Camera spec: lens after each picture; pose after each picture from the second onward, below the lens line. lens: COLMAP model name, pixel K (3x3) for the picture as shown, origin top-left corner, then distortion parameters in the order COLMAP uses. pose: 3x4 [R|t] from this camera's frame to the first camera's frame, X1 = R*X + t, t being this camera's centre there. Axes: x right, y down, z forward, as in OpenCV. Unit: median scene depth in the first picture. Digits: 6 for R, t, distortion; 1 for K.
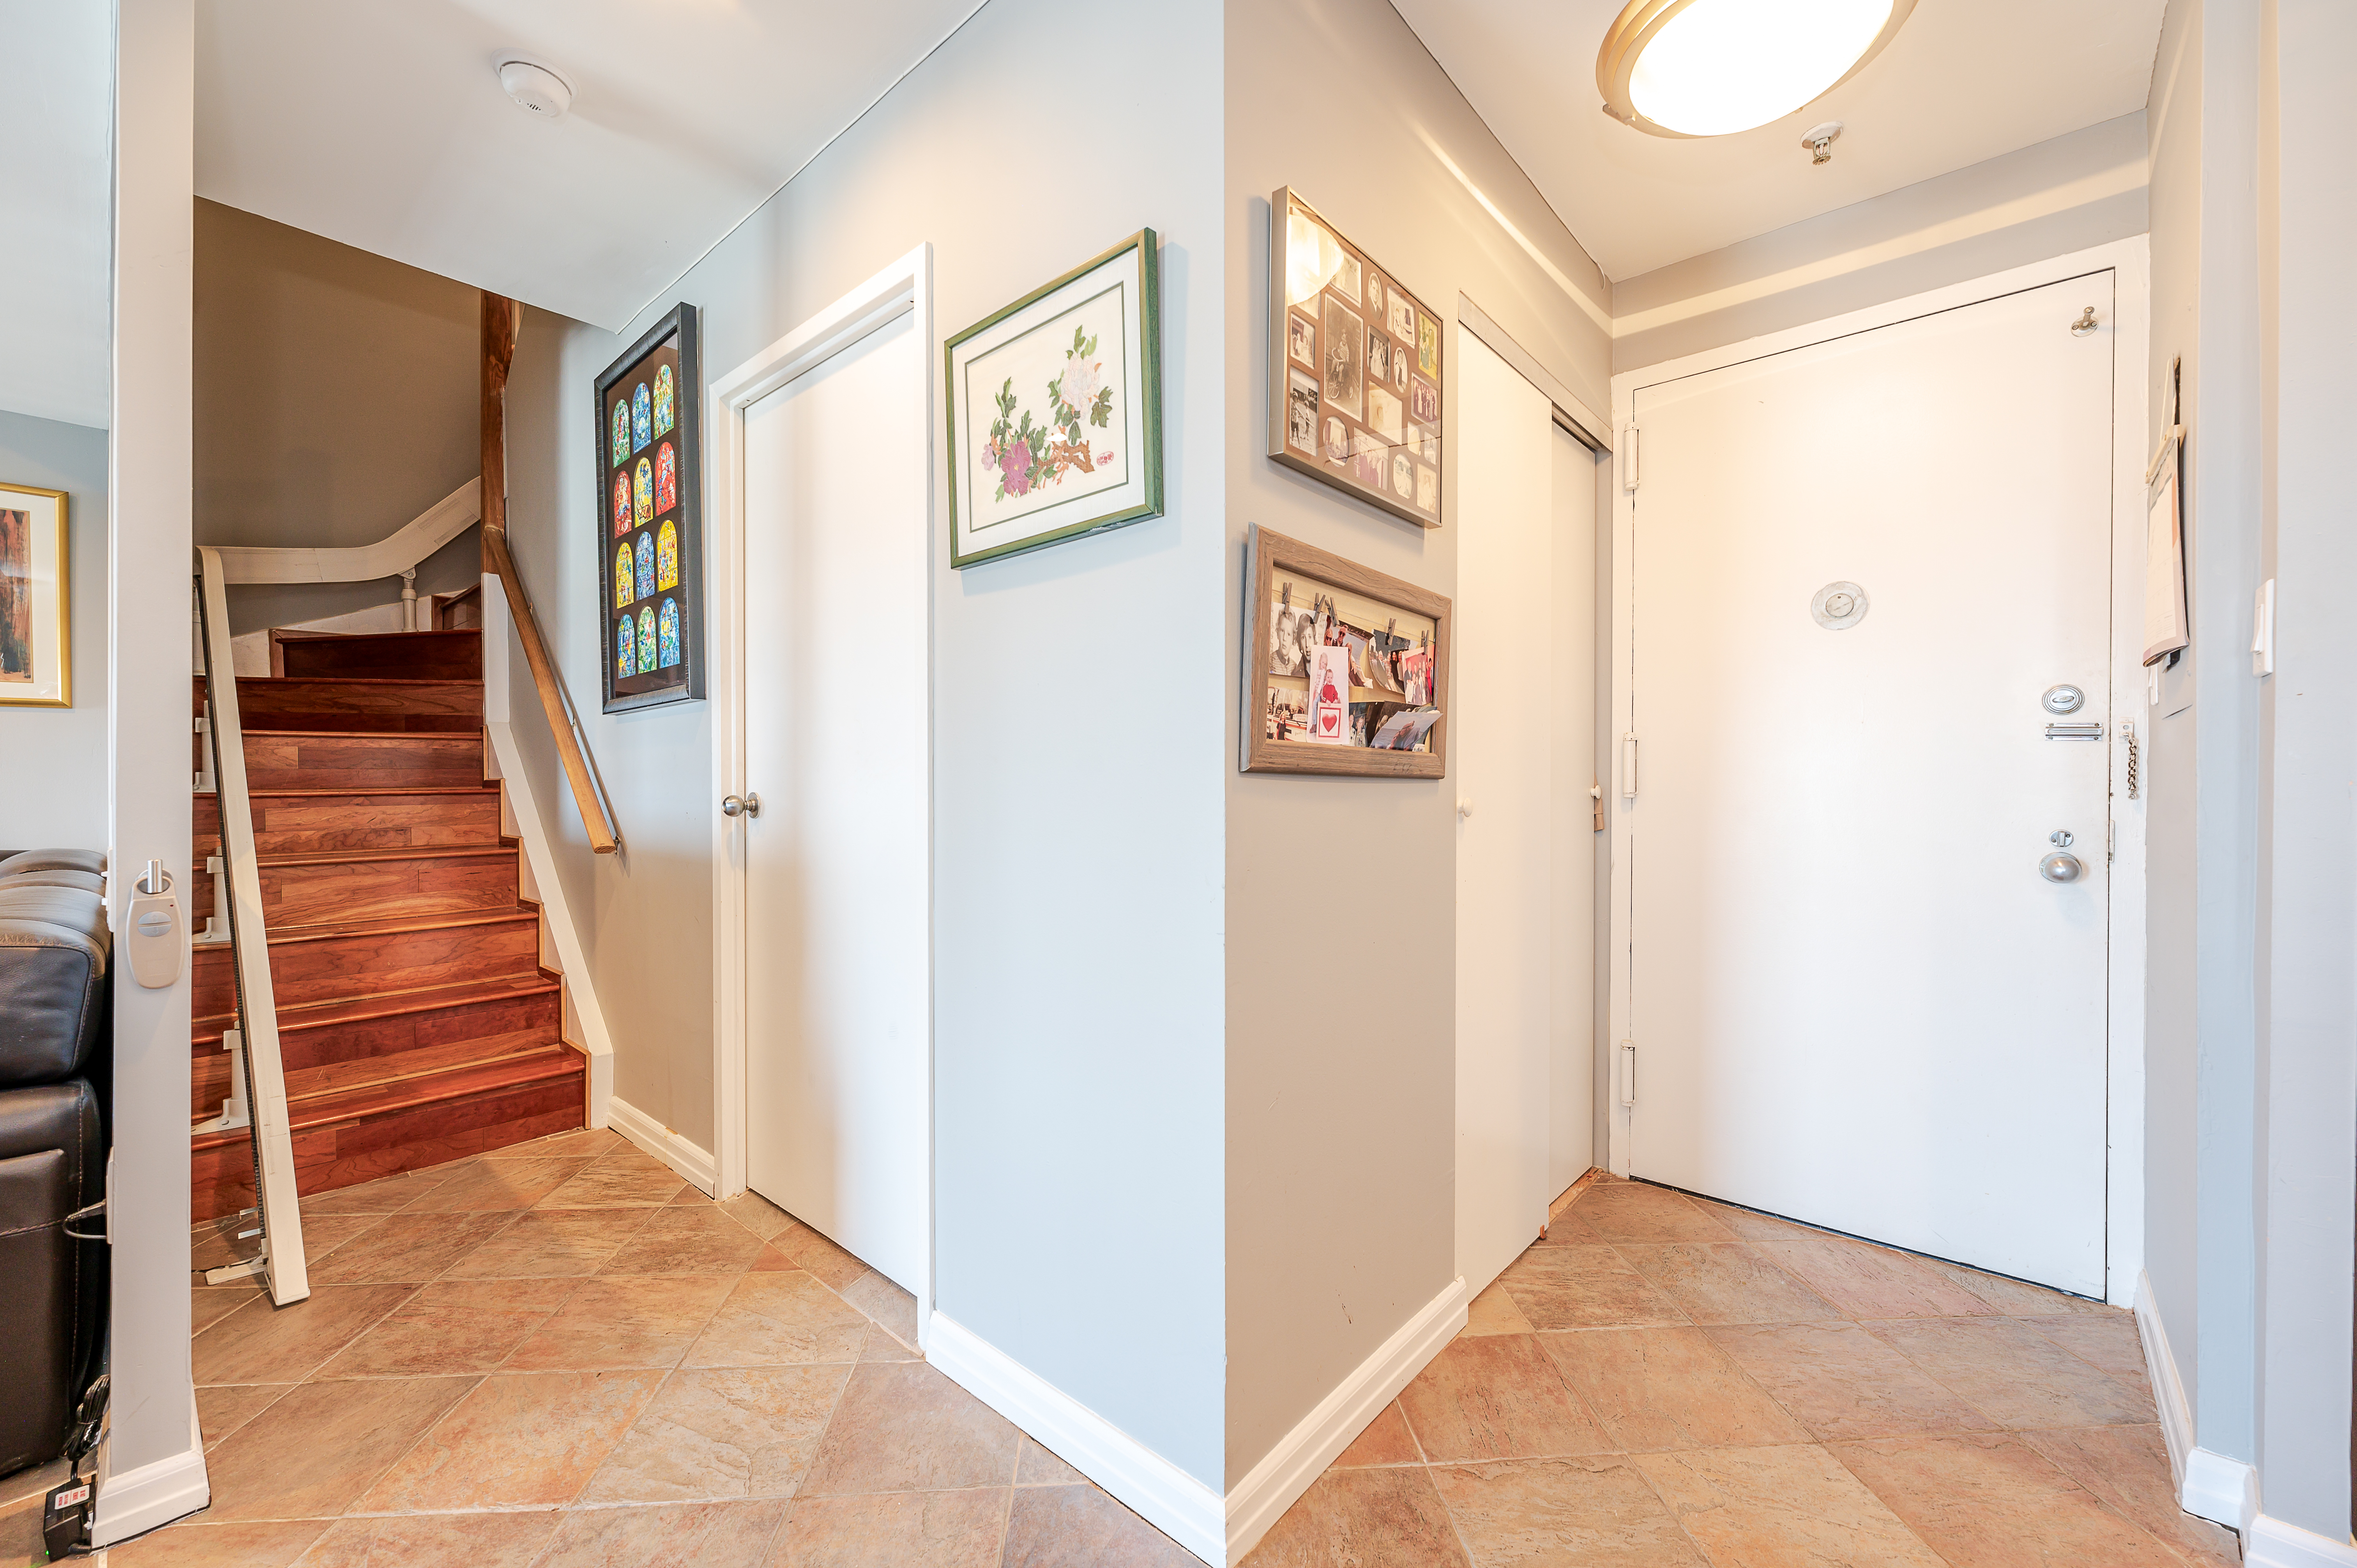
lens RADIAL K [[939.7, 0, 1180.5], [0, 939.7, 782.4], [0, 0, 1]] dist [0.000347, 0.000834]
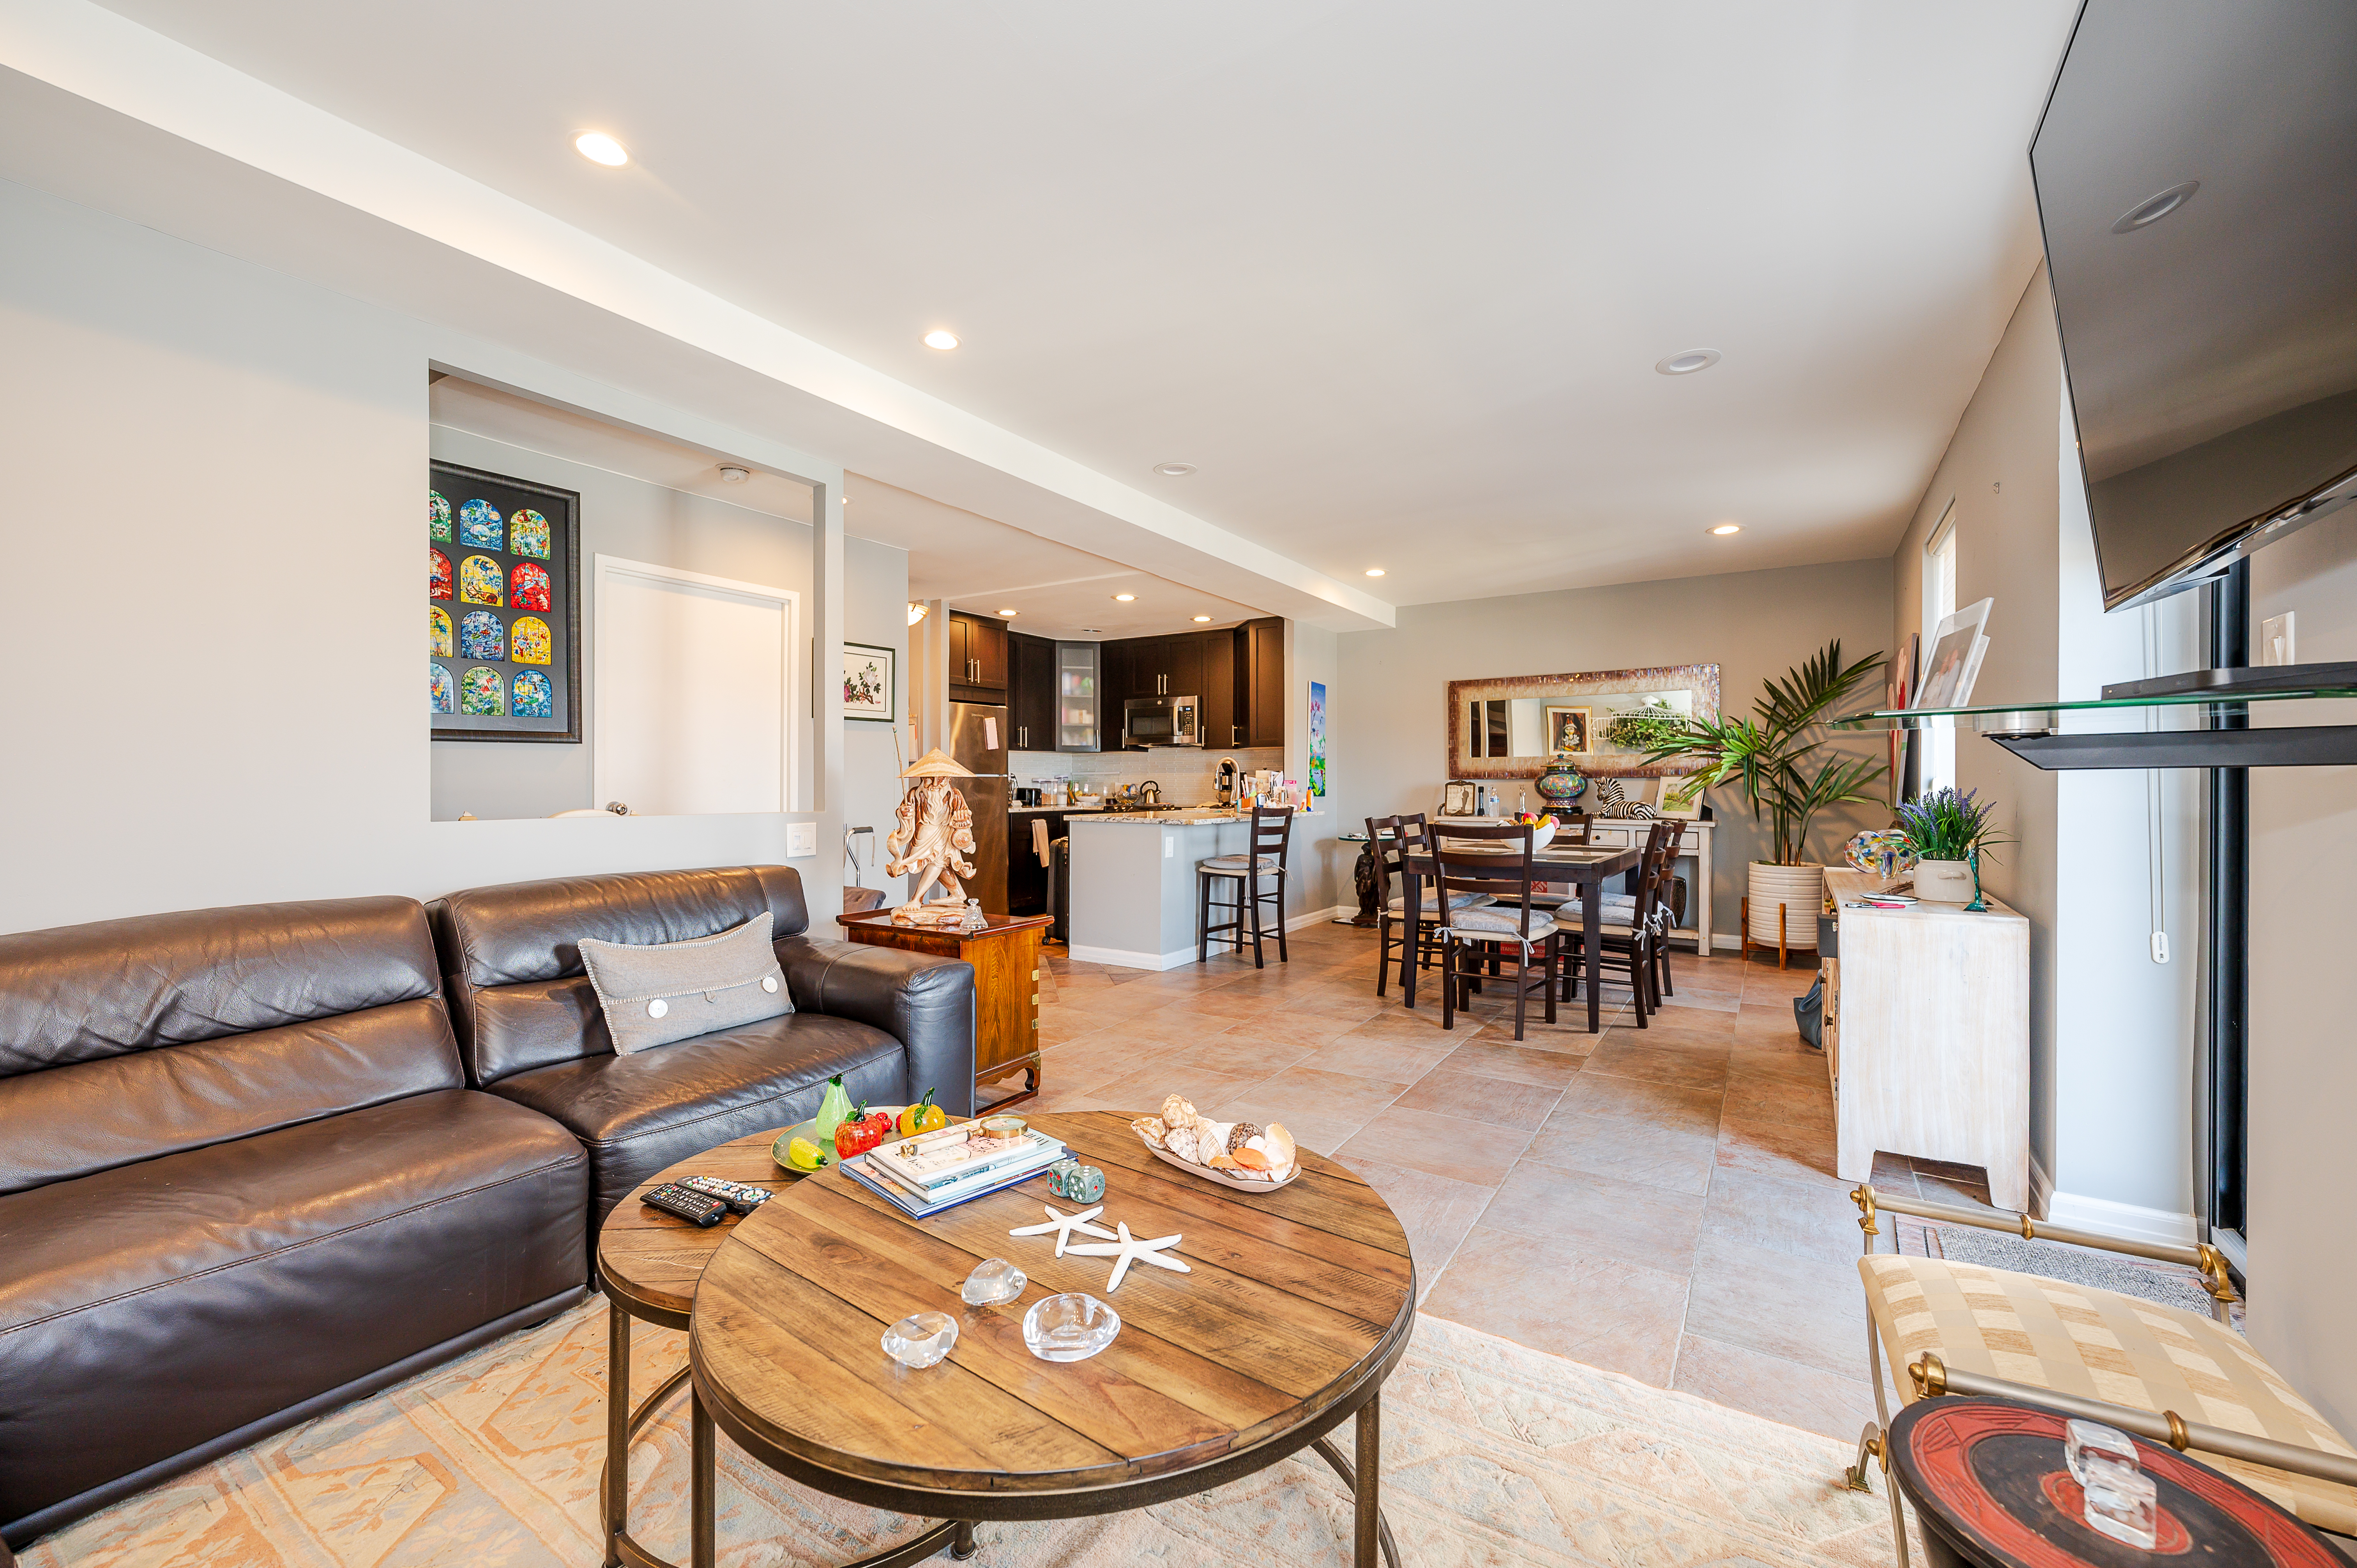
lens RADIAL K [[939.7, 0, 1174.8], [0, 939.7, 787.5], [0, 0, 1]] dist [0.000347, 0.000834]
pose [[-0.144164, -0.006327, 0.989534, -2.910200], [0.002639, 0.999974, 0.006778, -0.031470], [-0.989550, 0.003589, -0.144143, 0.305834]]
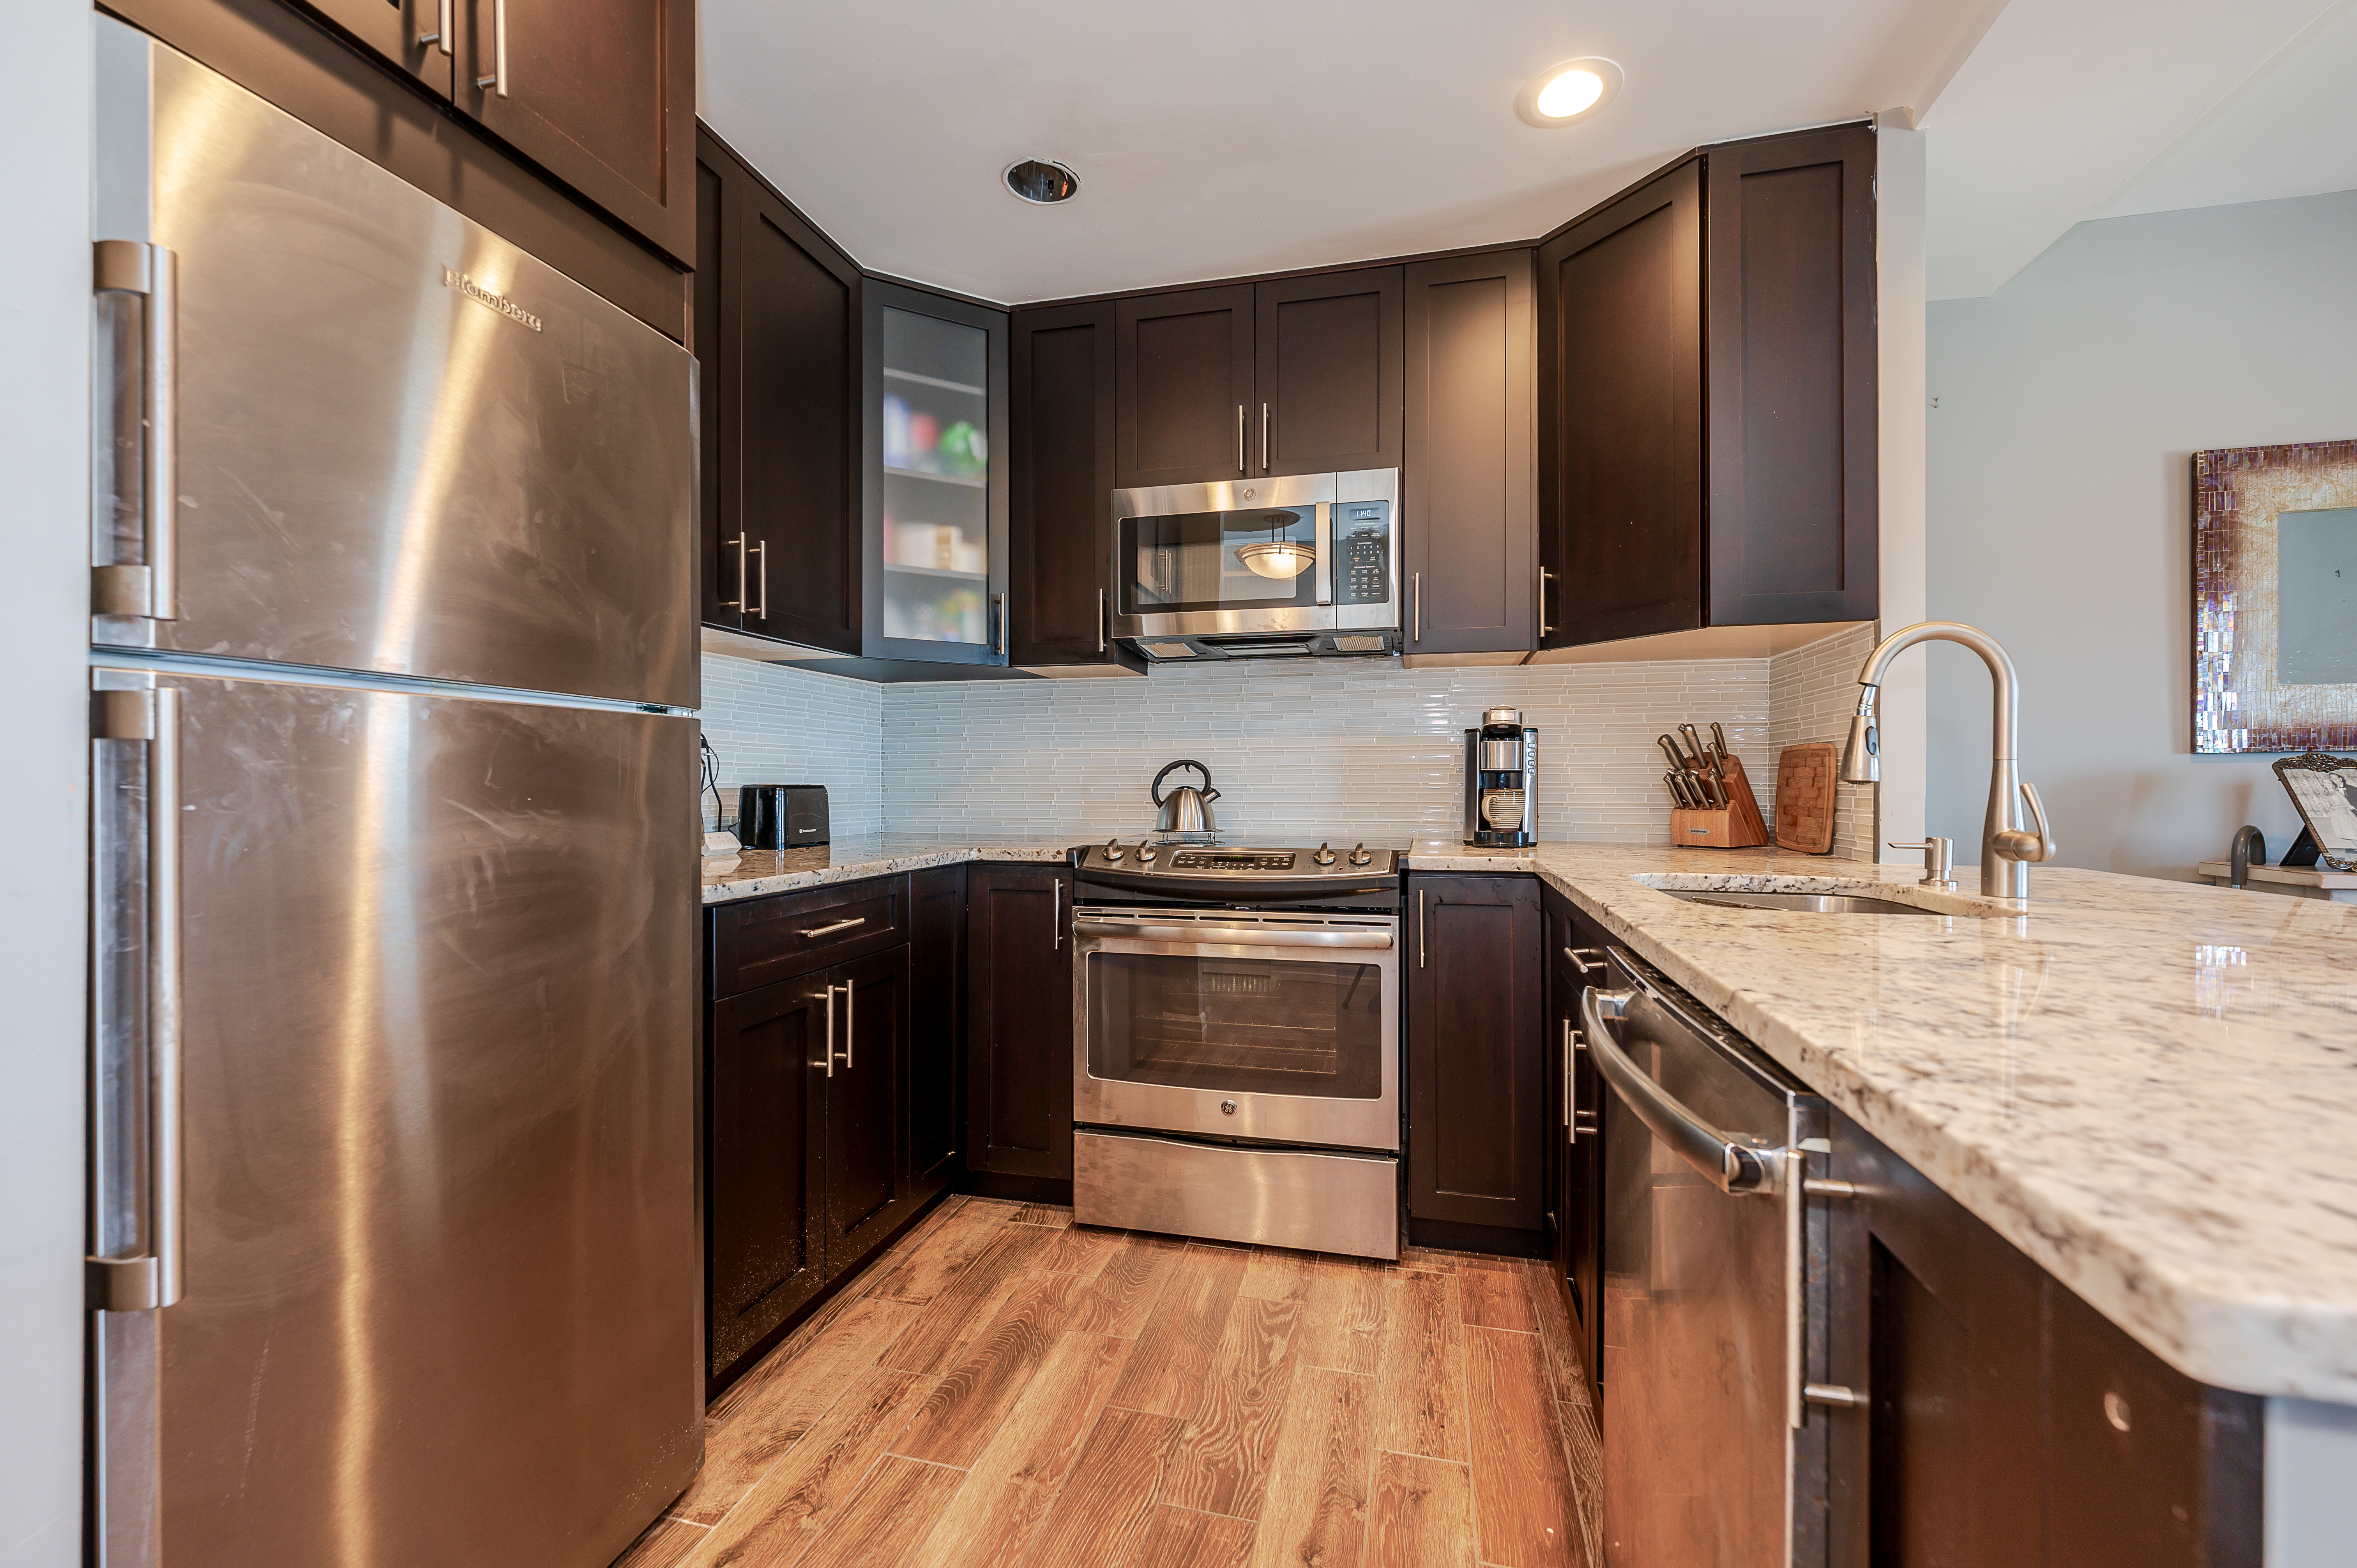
lens RADIAL K [[968.7, 0, 1182.2], [0, 968.7, 789.7], [0, 0, 1]] dist [-0.001423, 0.000392]
pose [[-0.458726, -0.002615, 0.888574, 0.281071], [0.003973, 0.999980, 0.004994, 0.002517], [-0.888569, 0.005821, -0.458707, 0.441417]]
